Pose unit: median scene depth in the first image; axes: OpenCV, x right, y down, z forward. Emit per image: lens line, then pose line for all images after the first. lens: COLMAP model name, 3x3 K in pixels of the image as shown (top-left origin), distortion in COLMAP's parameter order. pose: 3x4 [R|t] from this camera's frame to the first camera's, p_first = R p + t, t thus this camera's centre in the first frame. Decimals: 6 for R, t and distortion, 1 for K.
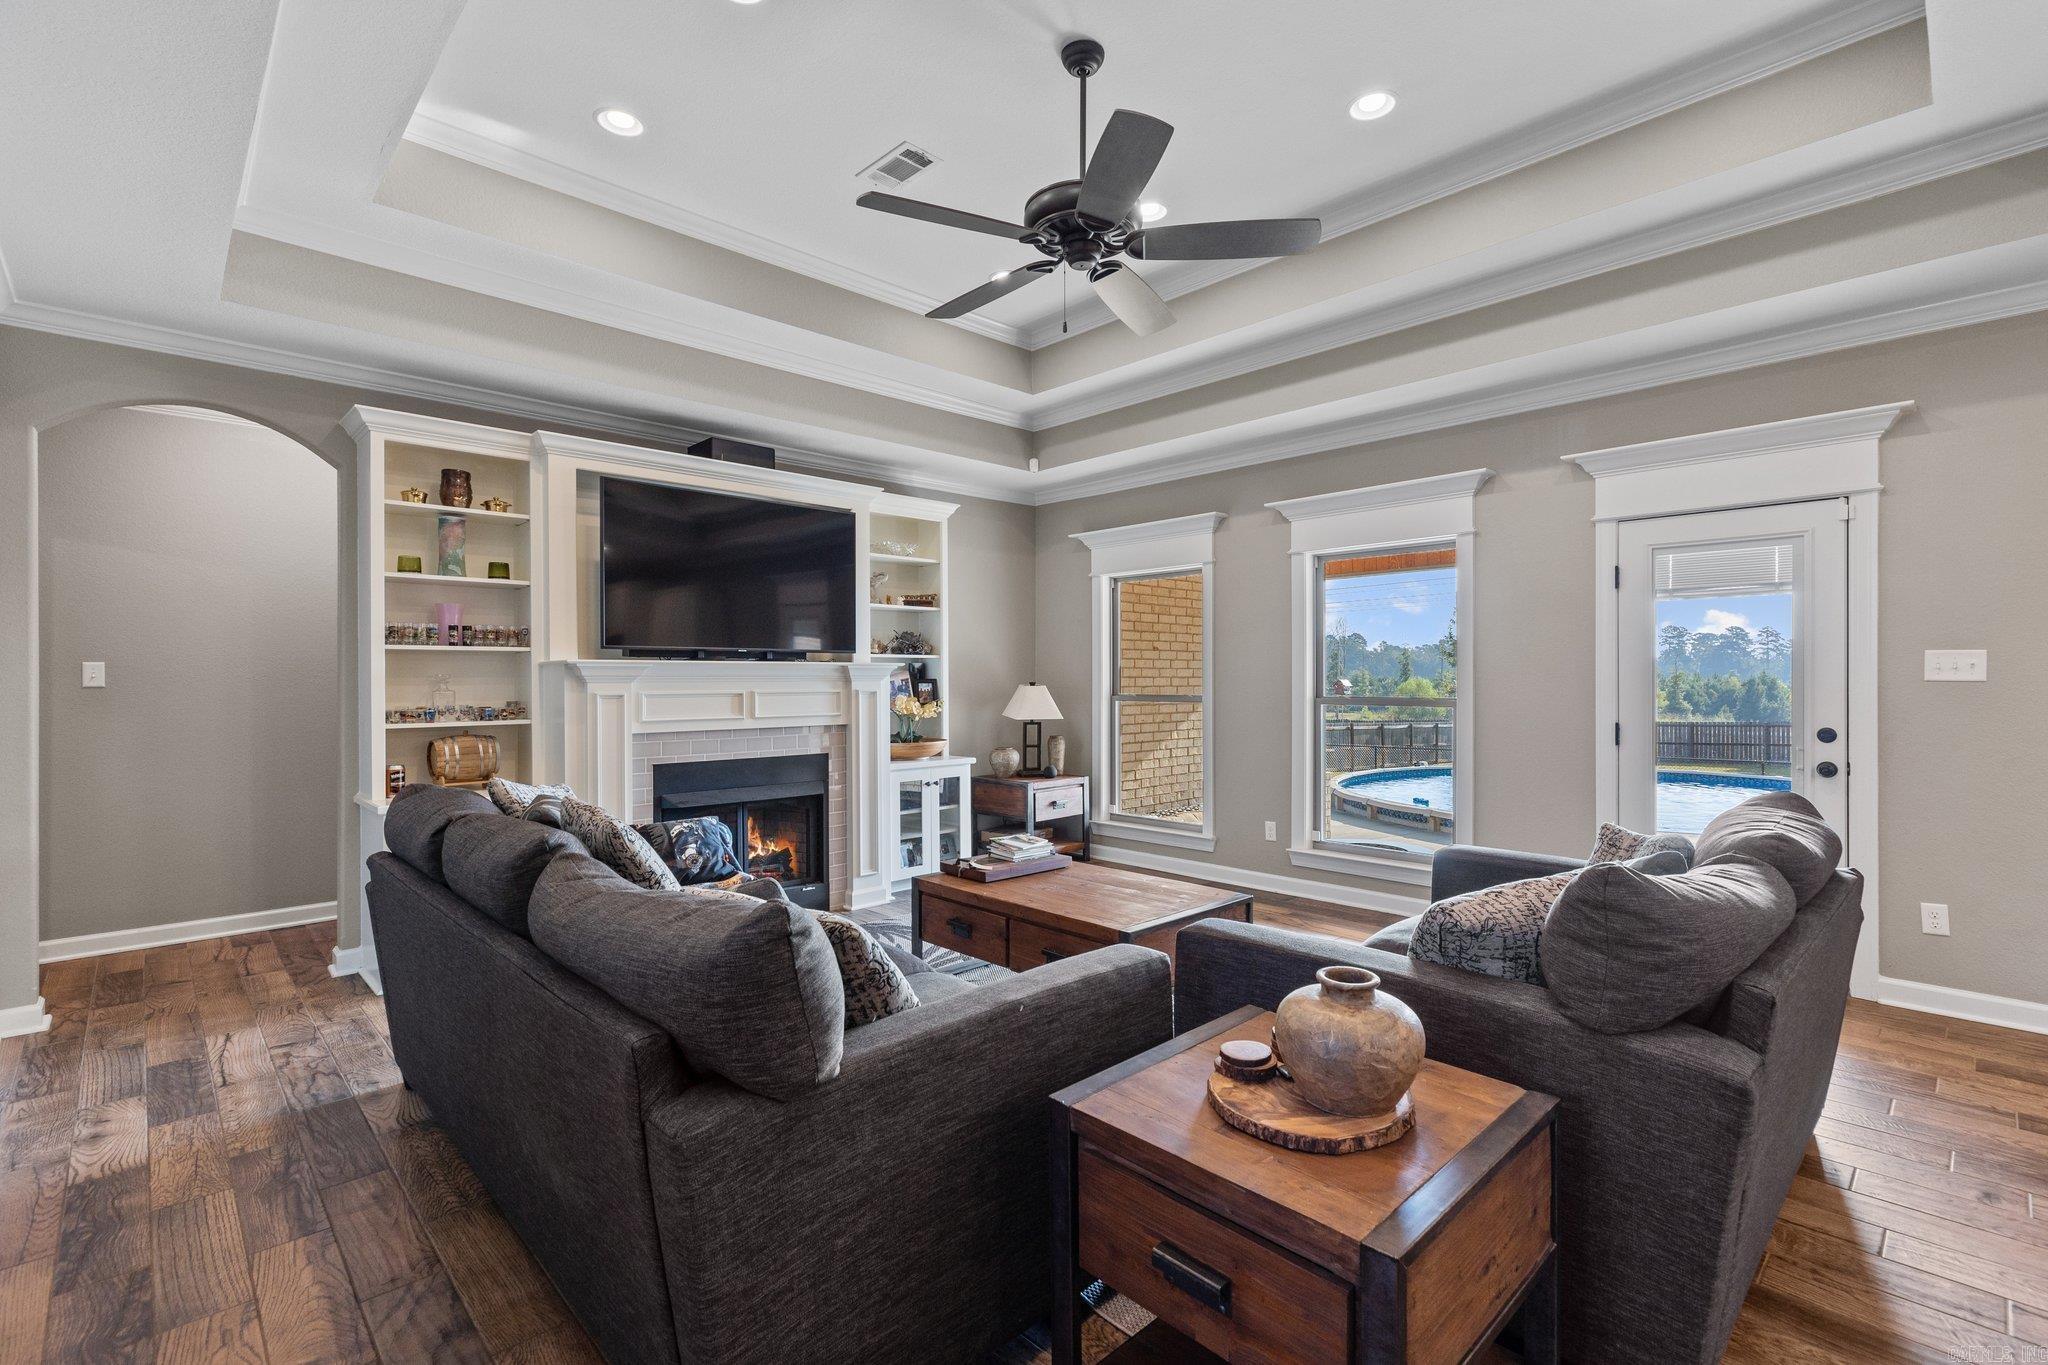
lens RADIAL K [[925.2, 0, 1023.2], [0, 925.2, 672.2], [0, 0, 1]] dist [0.000288, 0.000147]
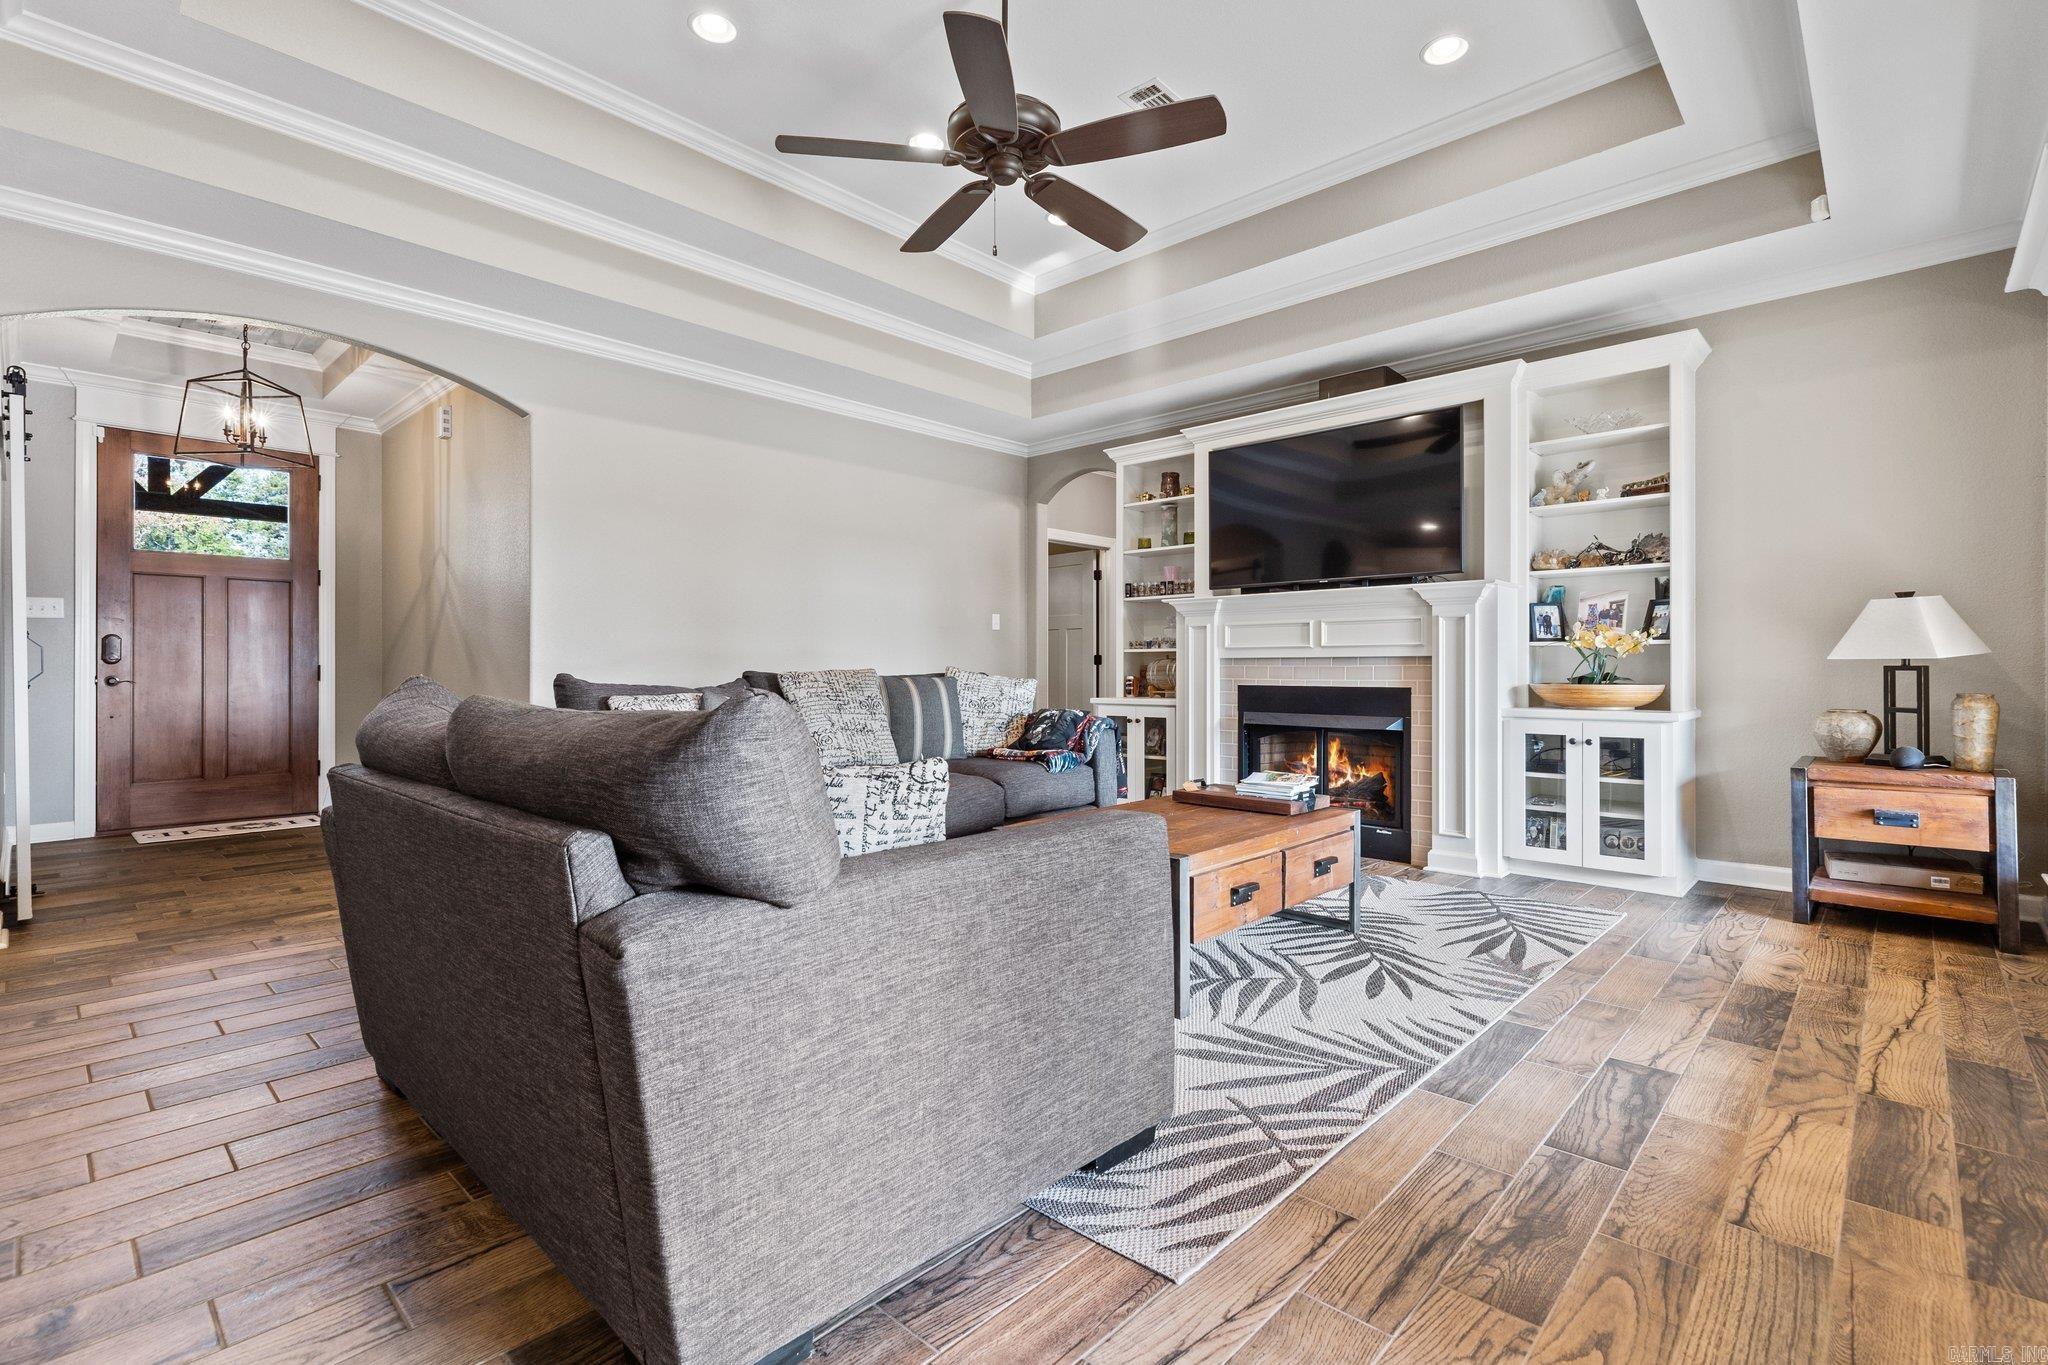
lens RADIAL K [[930.2, 0, 1024.6], [0, 930.2, 661.1], [0, 0, 1]] dist [0.004830, 0.000330]
pose [[0.055823, -0.002461, -0.998438, 0.602788], [0.009330, 0.999955, -0.001943, 0.054442], [0.998397, -0.009207, 0.055843, 0.524192]]
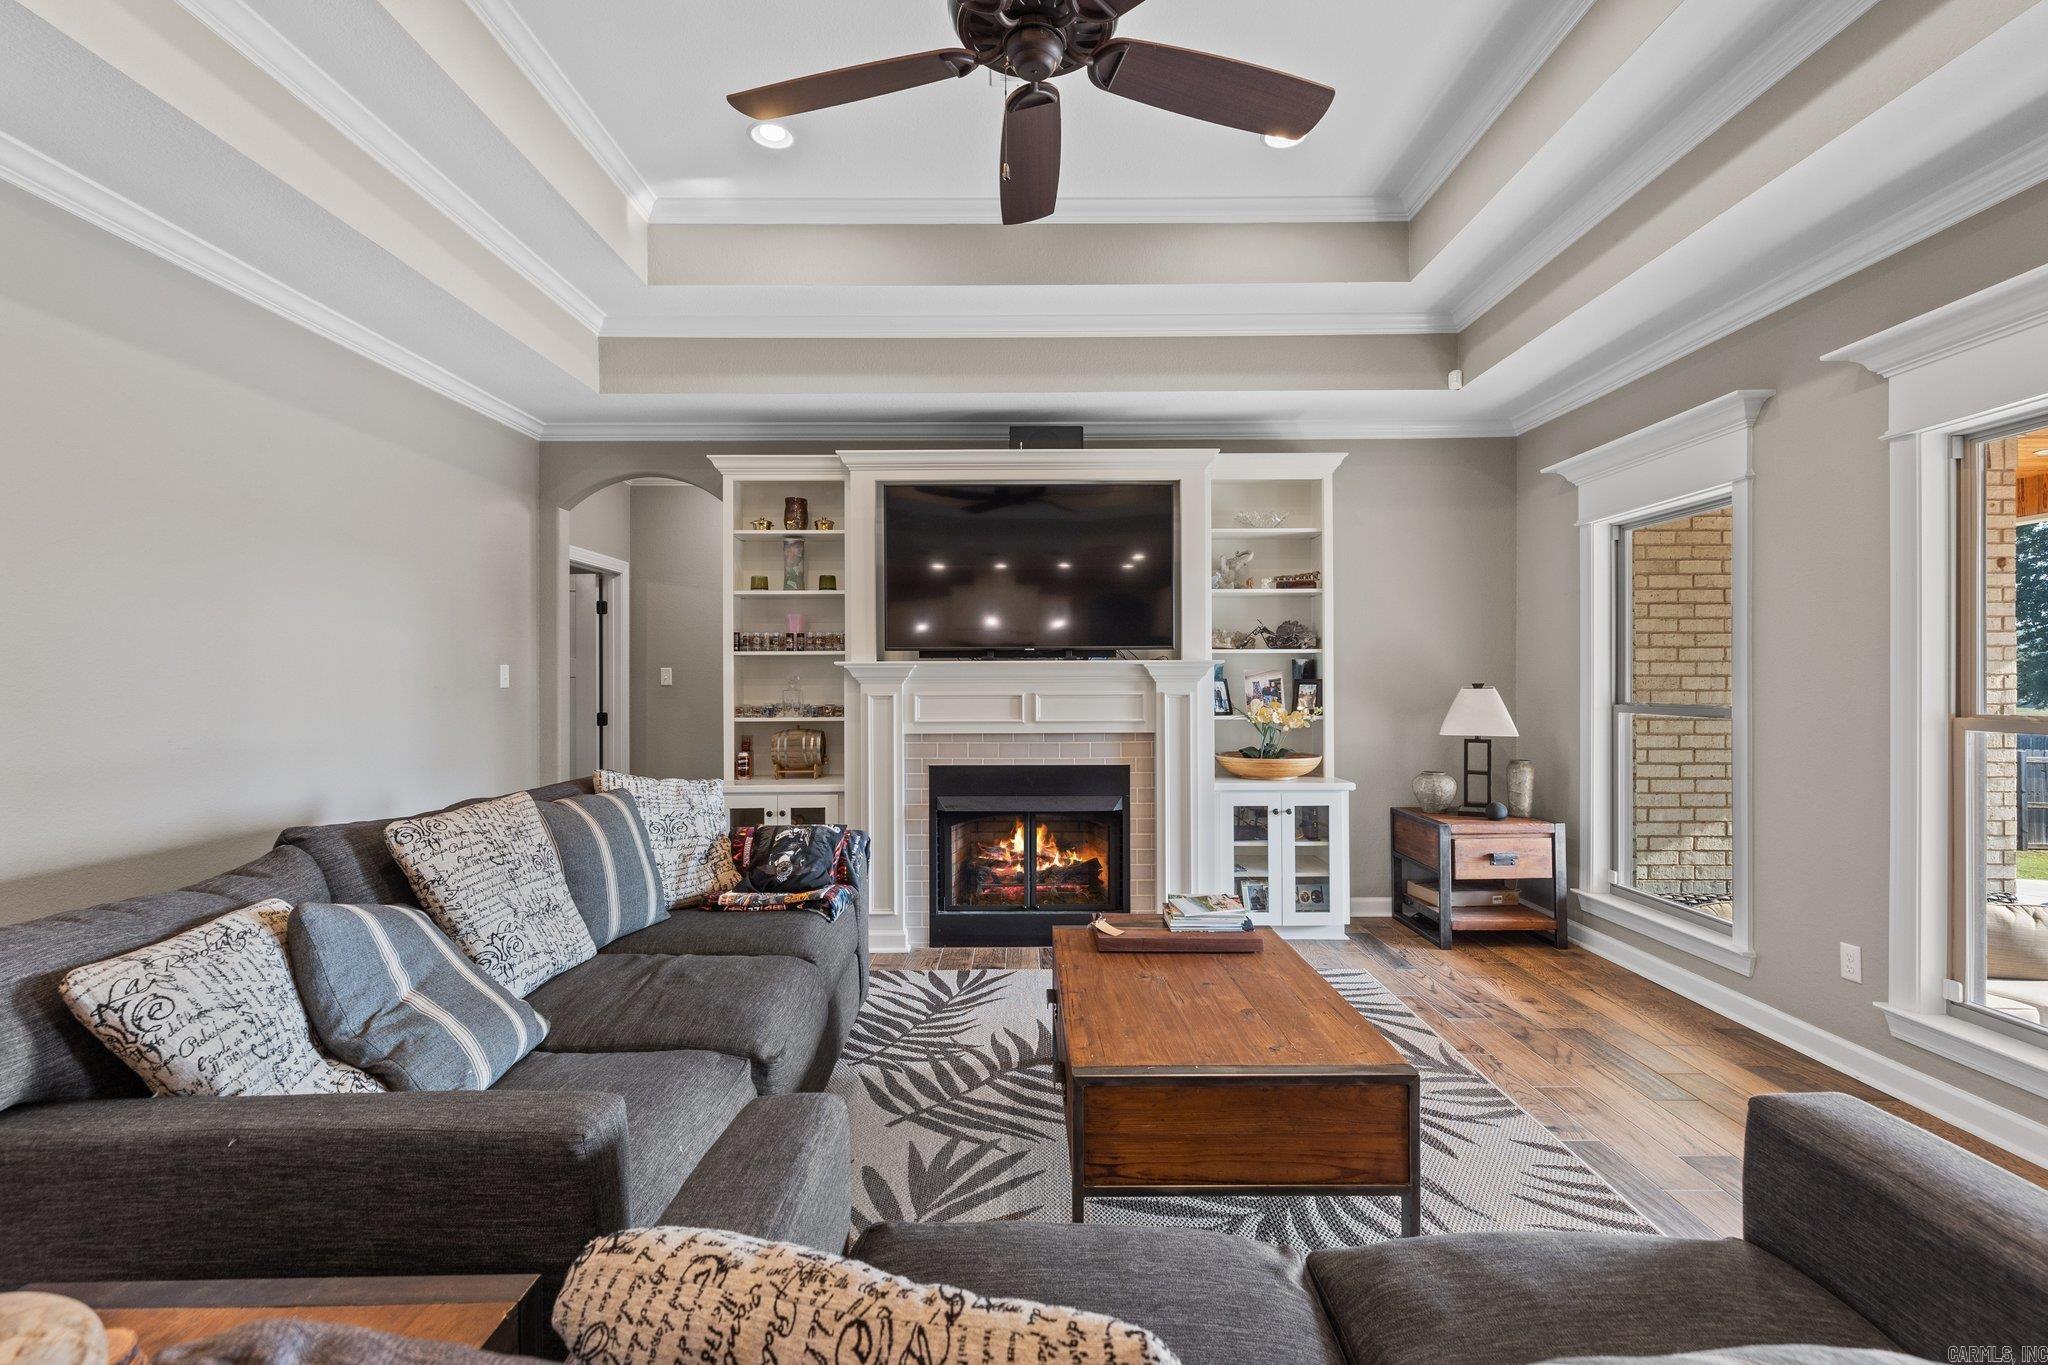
lens RADIAL K [[926.3, 0, 1025.4], [0, 926.3, 675.1], [0, 0, 1]] dist [0.005001, 0.000108]
pose [[0.724681, -0.002893, -0.689079, 0.287800], [0.006592, 0.999975, 0.002734, -0.000010], [0.689053, -0.006523, 0.724681, 0.273700]]
